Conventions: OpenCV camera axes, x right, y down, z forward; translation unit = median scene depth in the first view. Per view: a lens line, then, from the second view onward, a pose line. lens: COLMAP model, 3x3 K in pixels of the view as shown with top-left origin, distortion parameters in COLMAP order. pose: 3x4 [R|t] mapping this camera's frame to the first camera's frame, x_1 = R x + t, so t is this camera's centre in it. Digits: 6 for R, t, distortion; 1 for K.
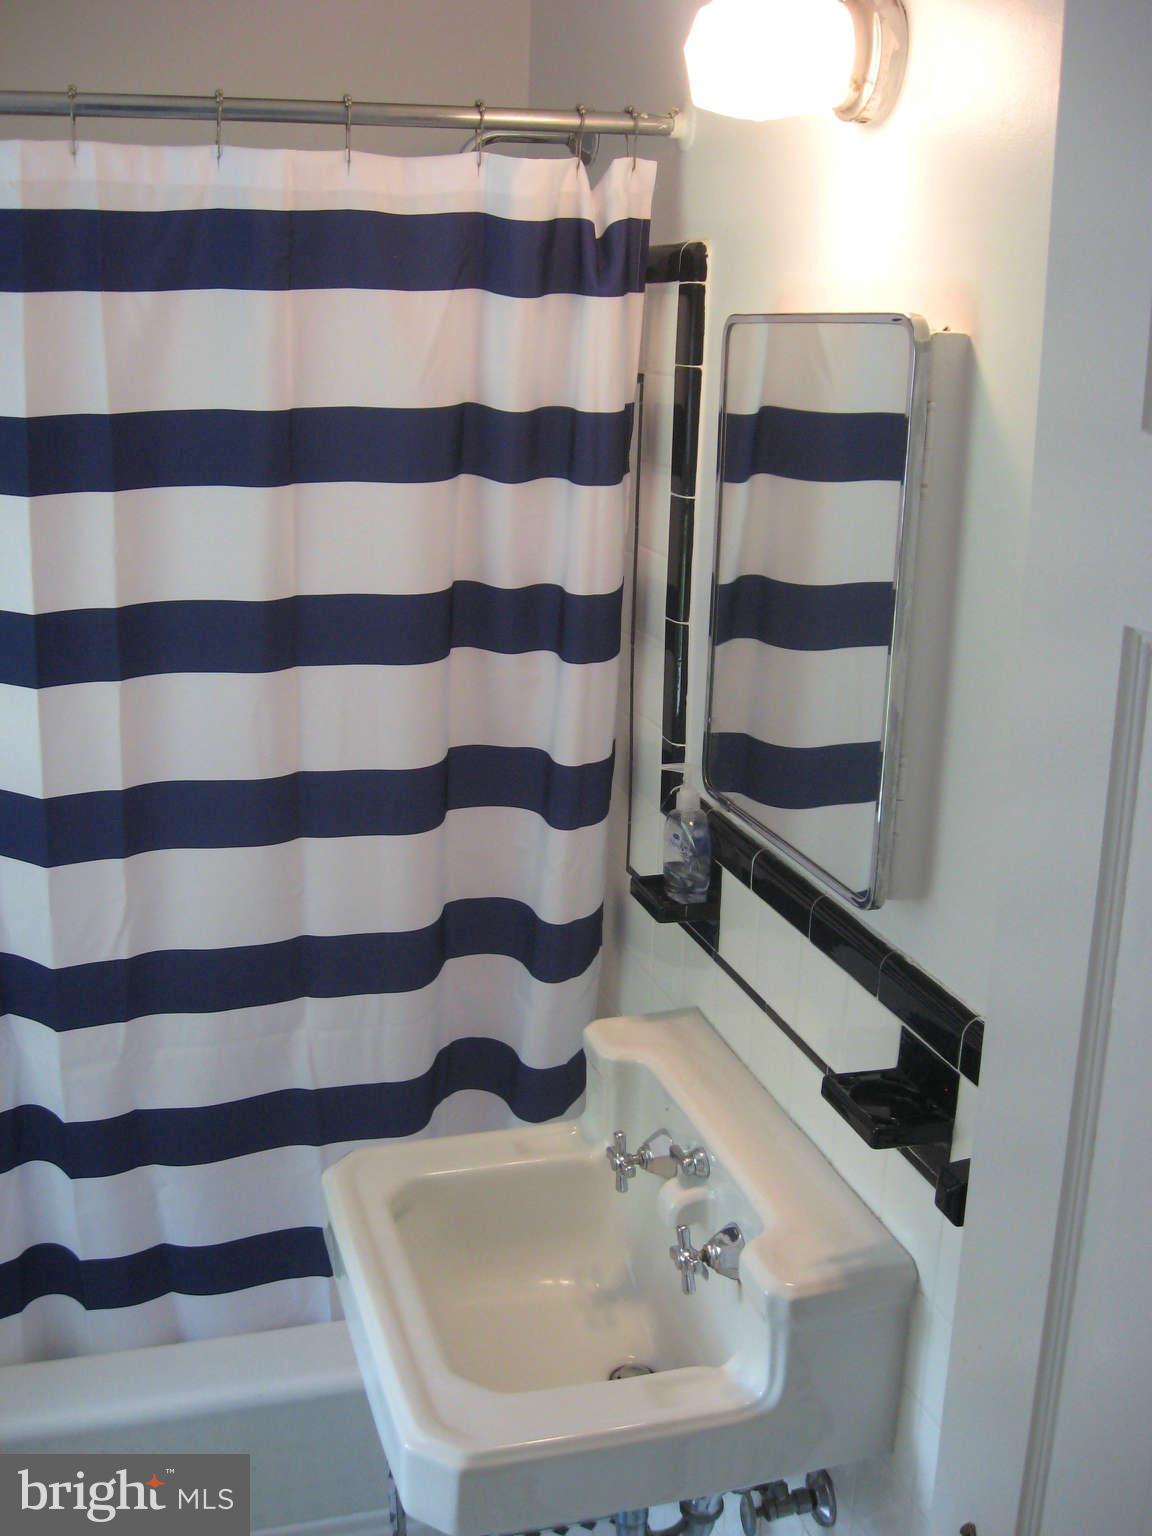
lens RADIAL K [[1606.5, 0, 580.5], [0, 1606.5, 765.7], [0, 0, 1]] dist [-0.127494, 0.045319]
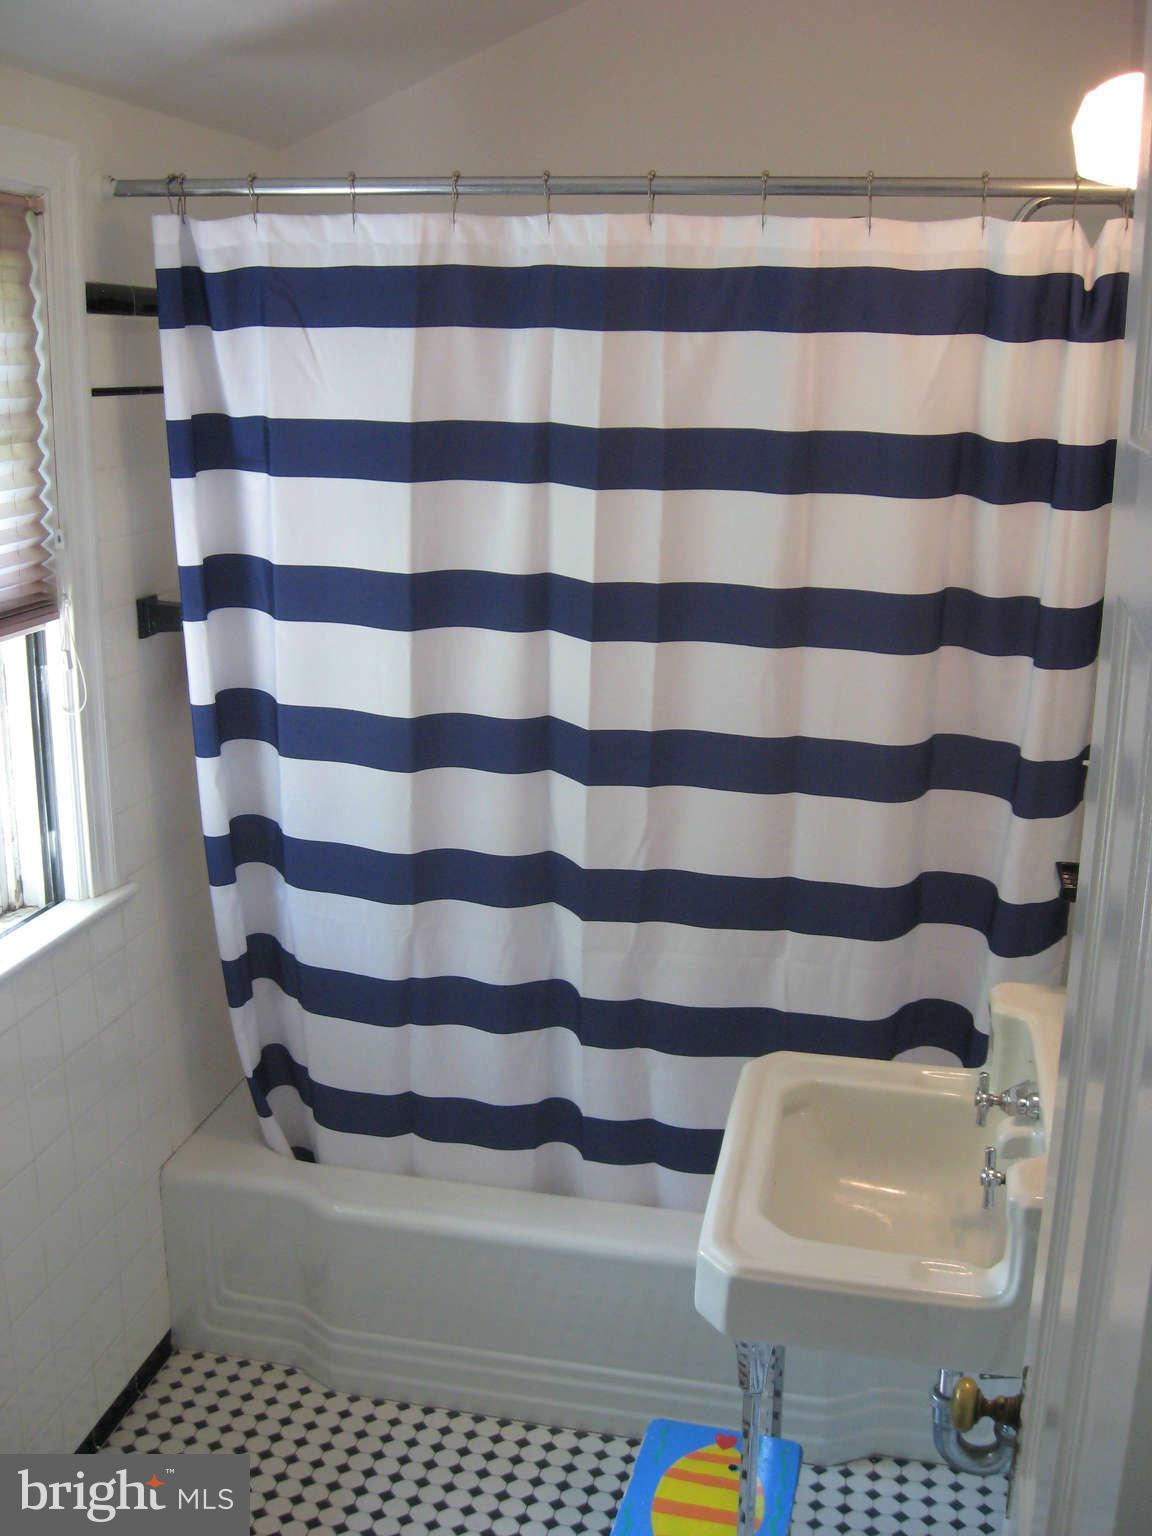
lens RADIAL K [[1606.5, 0, 580.5], [0, 1606.5, 765.7], [0, 0, 1]] dist [-0.127494, 0.045319]
pose [[0.873494, 0.118716, -0.472138, 0.255088], [-0.133597, 0.991034, 0.002024, 0.046054], [0.468144, 0.061309, 0.881523, -0.126112]]
